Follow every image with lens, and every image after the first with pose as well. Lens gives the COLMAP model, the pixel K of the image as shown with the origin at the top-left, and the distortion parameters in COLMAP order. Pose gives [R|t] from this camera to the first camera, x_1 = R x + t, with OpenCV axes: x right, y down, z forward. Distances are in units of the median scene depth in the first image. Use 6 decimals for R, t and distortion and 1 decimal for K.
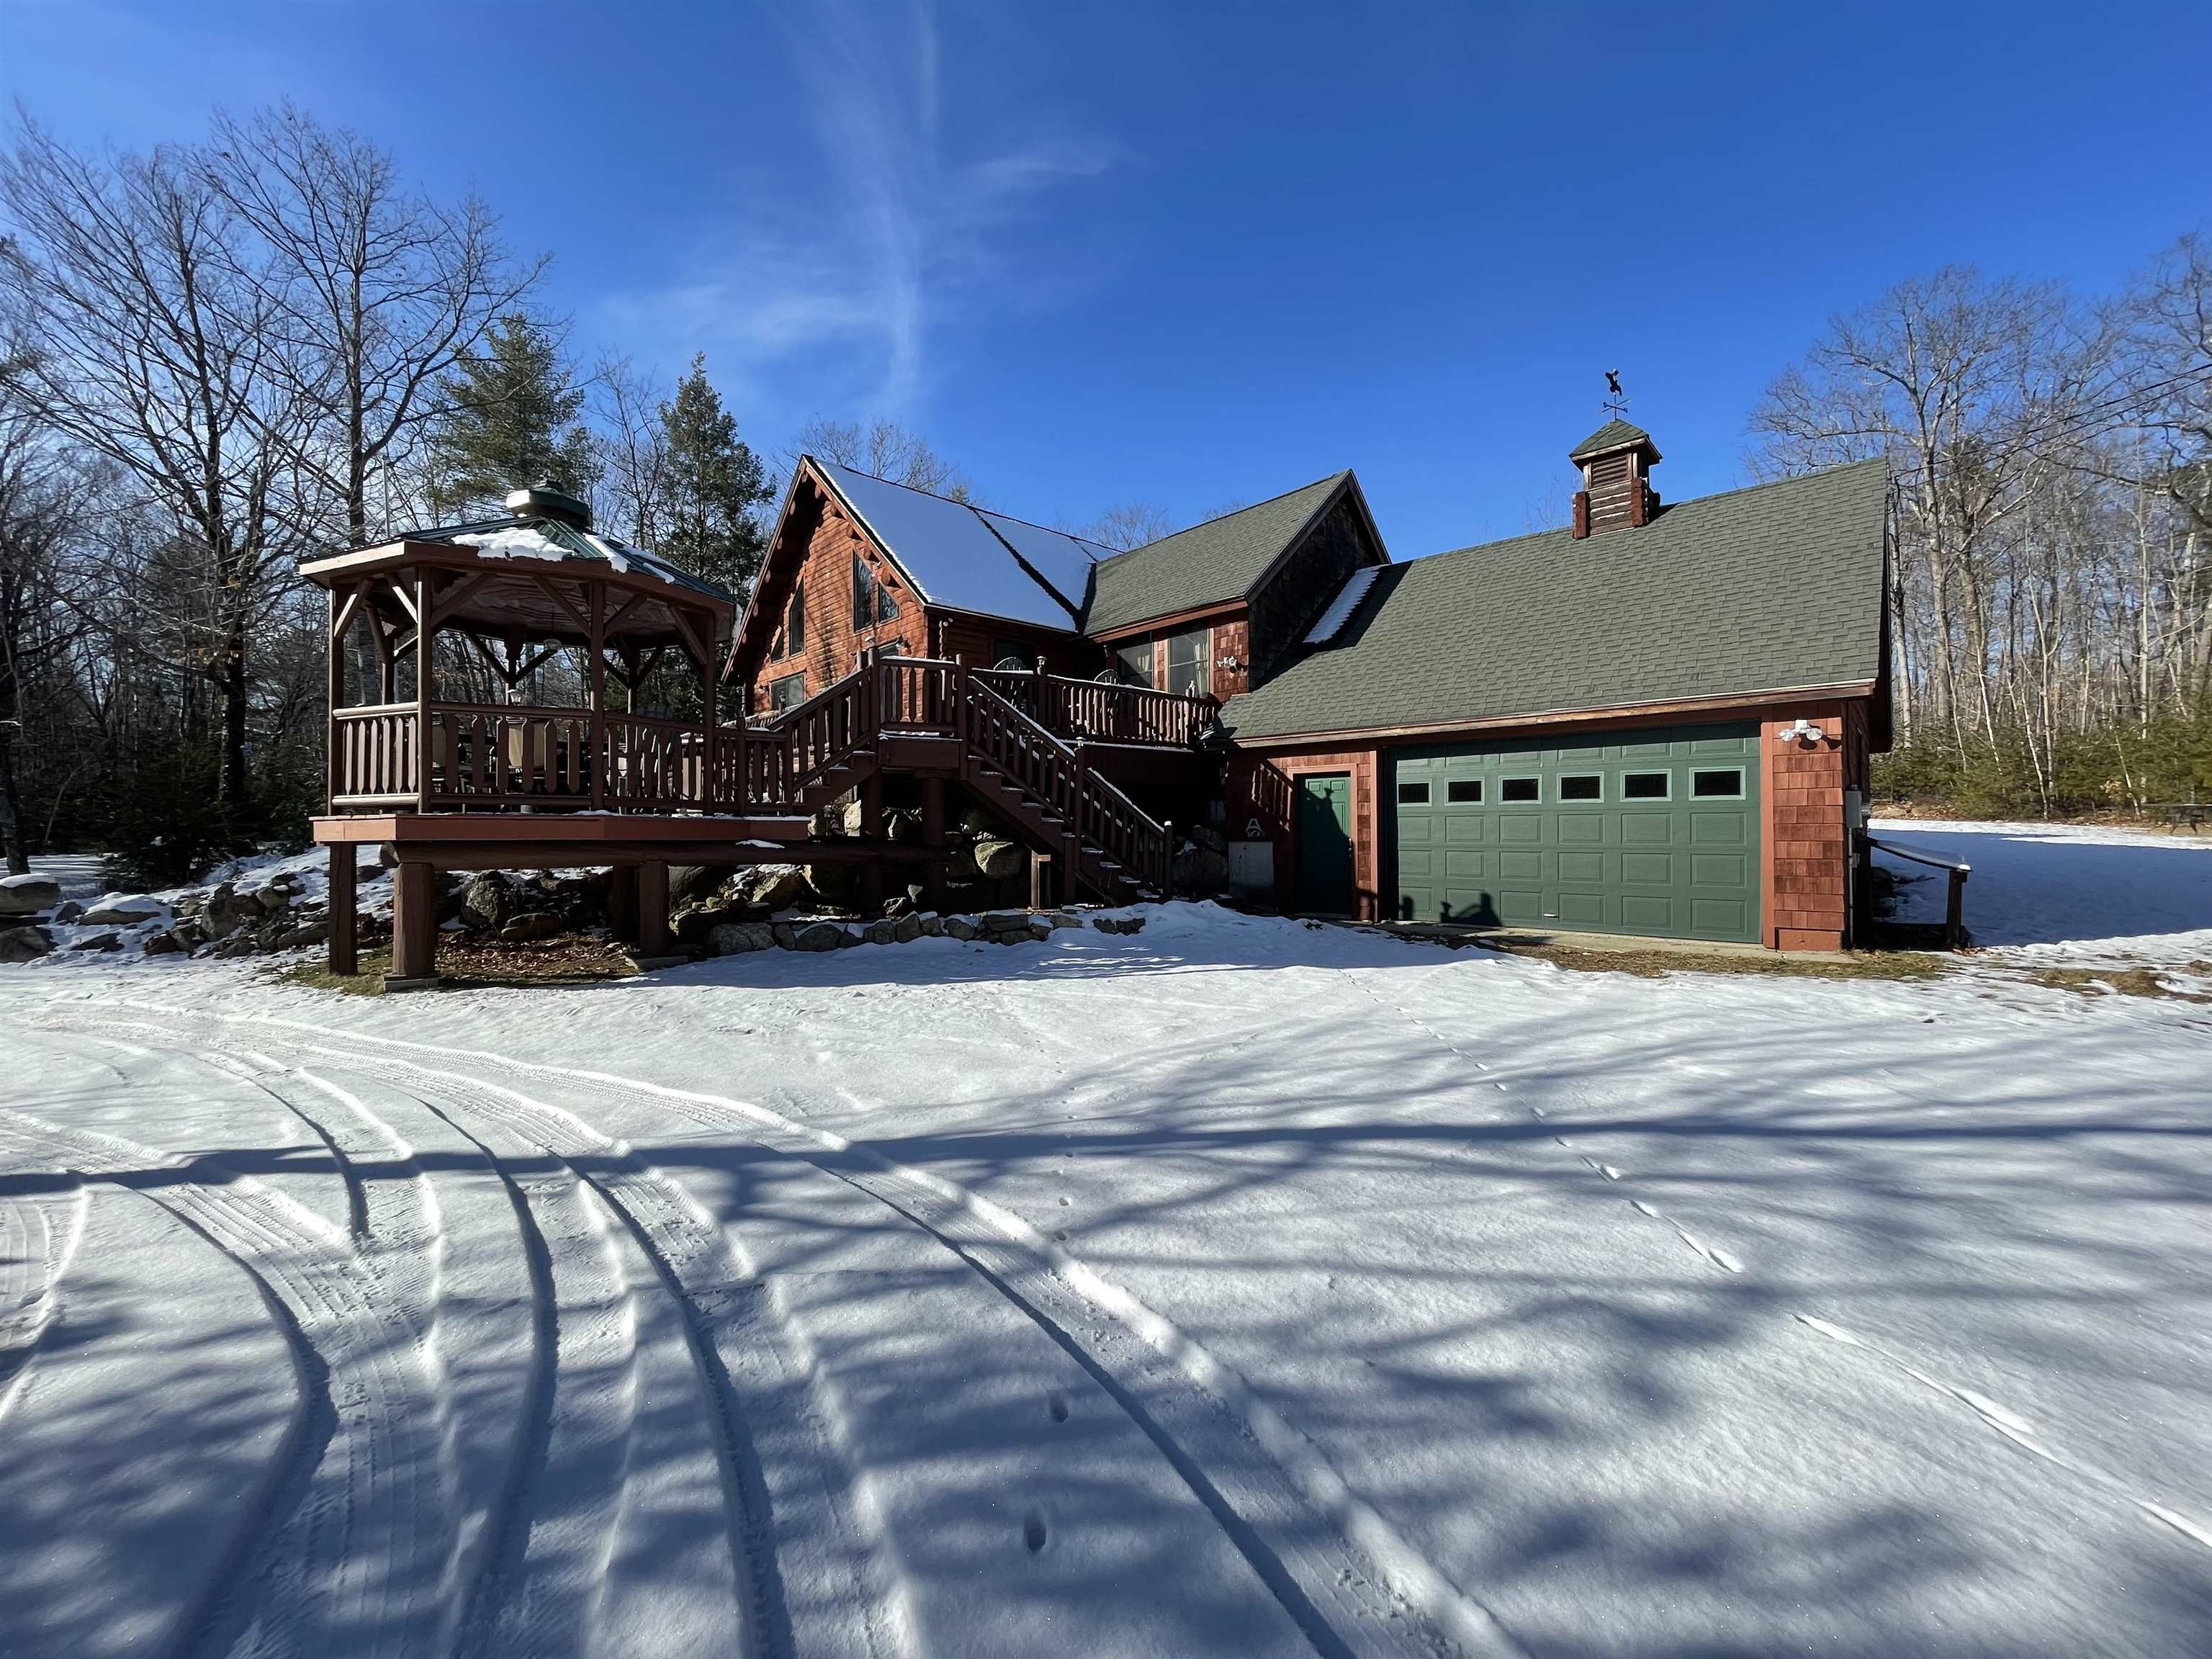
lens RADIAL K [[893.1, 0, 1106.5], [0, 893.1, 829.4], [0, 0, 1]] dist [-0.004383, 0.002323]
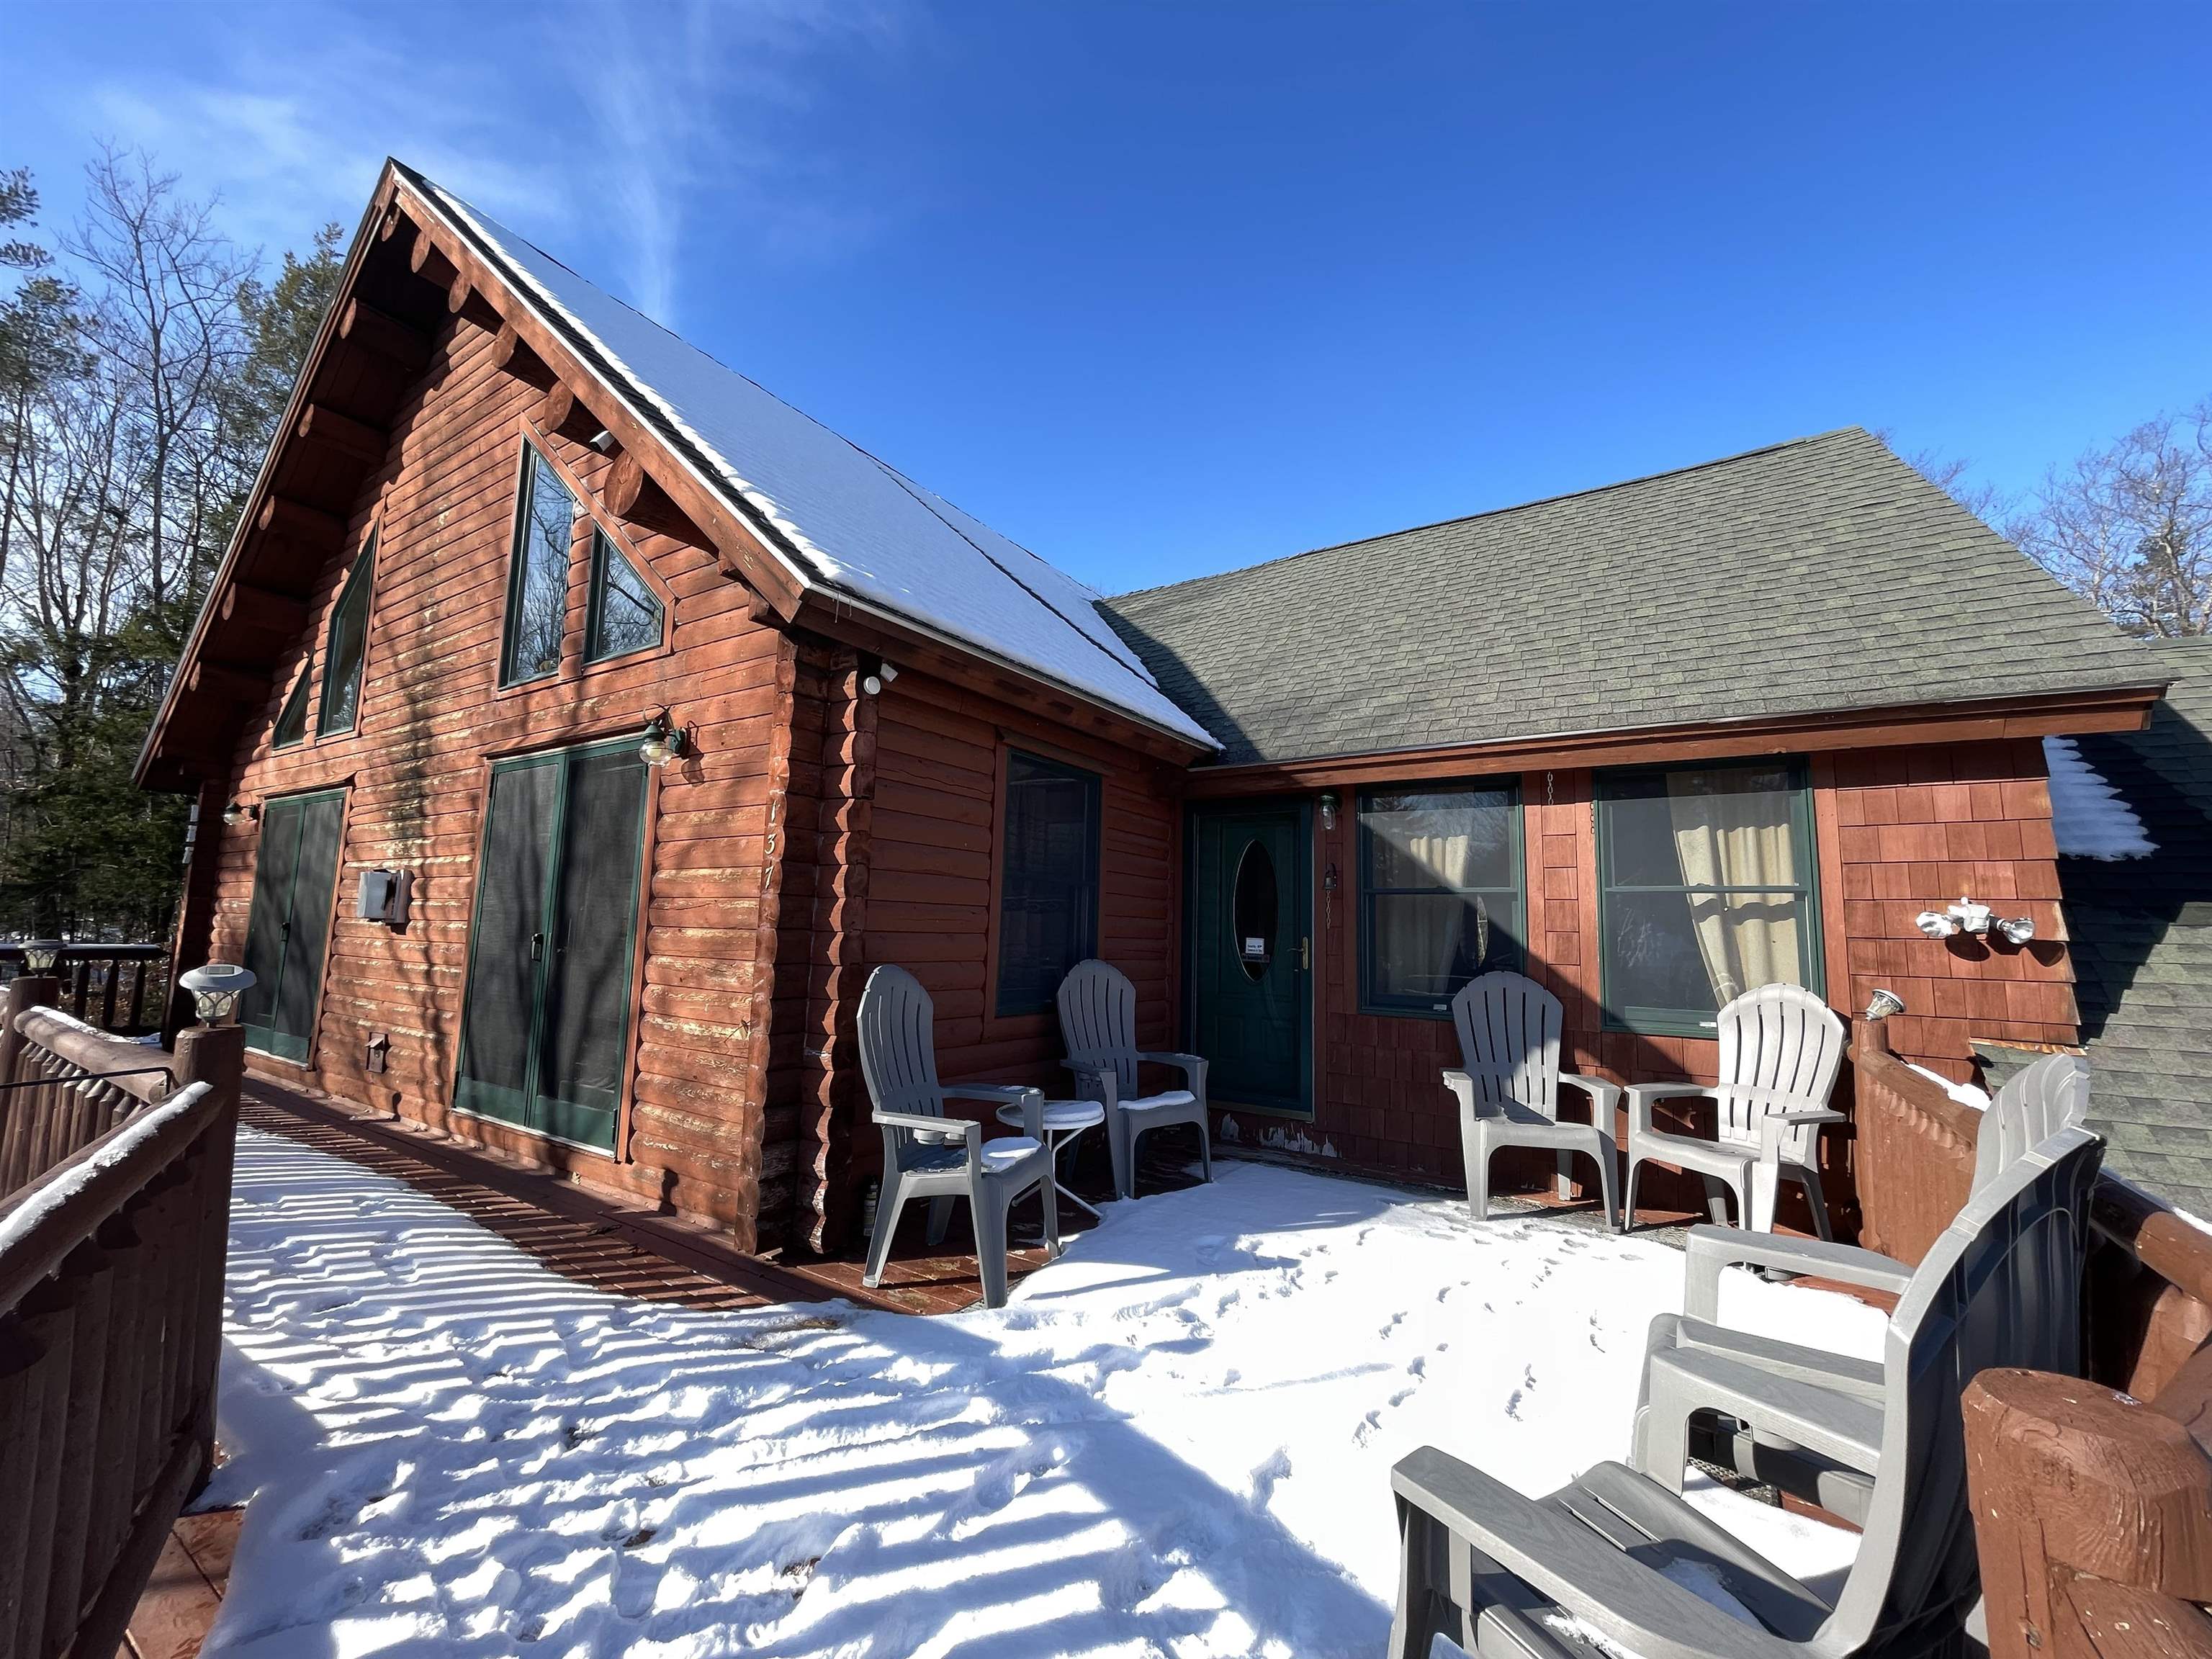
lens RADIAL K [[893.1, 0, 1110.9], [0, 893.1, 835.6], [0, 0, 1]] dist [-0.004383, 0.002323]
pose [[0.966454, 0.057735, 0.250266, -0.162852], [-0.032417, 0.994035, -0.104134, -0.154026], [-0.254786, 0.092528, 0.962561, 0.699537]]
